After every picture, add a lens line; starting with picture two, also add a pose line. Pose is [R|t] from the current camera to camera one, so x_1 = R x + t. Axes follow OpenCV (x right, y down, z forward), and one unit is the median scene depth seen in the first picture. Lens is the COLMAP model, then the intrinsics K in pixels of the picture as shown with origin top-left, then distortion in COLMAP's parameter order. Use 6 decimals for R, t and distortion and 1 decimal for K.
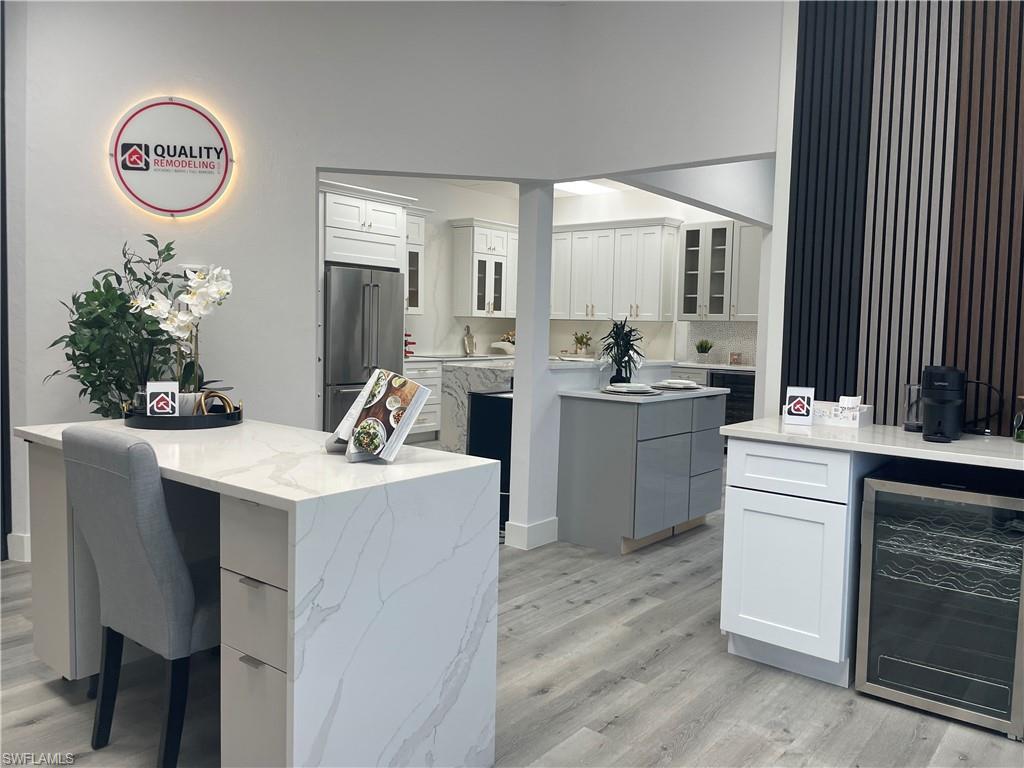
lens RADIAL K [[774.9, 0, 516.5], [0, 774.9, 379.2], [0, 0, 1]] dist [0.057610, -0.066978]
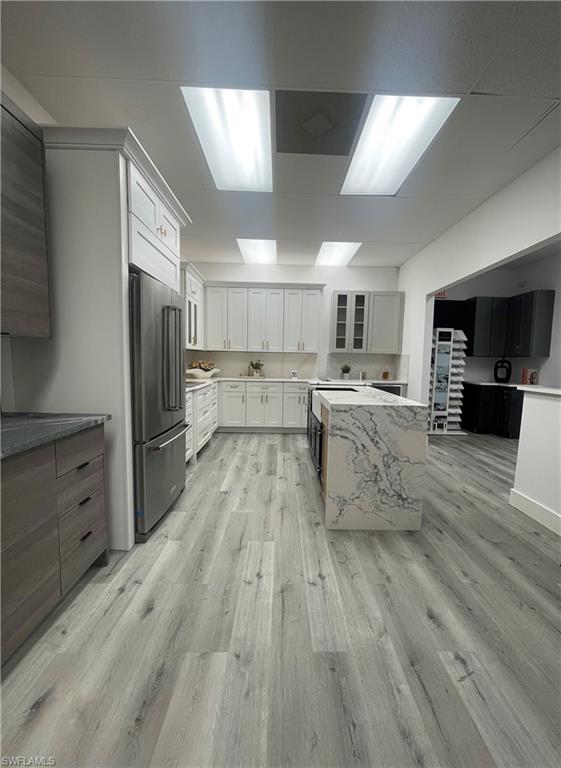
lens RADIAL K [[312.3, 0, 287.9], [0, 312.3, 386.7], [0, 0, 1]] dist [-0.003458, 0.001270]
pose [[0.762260, -0.066237, 0.643873, -0.573135], [0.044125, 0.997754, 0.050403, -0.093087], [-0.645765, -0.010009, 0.763470, 1.245921]]
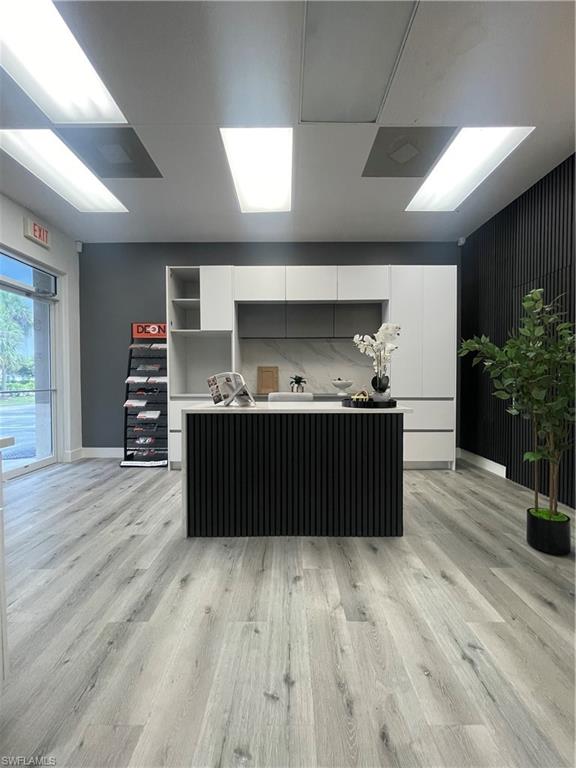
lens RADIAL K [[312.3, 0, 286.9], [0, 312.3, 386.4], [0, 0, 1]] dist [-0.003458, 0.001270]
pose [[-0.779321, -0.008956, -0.626561, 0.183832], [-0.061602, 0.996149, 0.062383, -0.024769], [0.623590, 0.087214, -0.776872, 1.087578]]
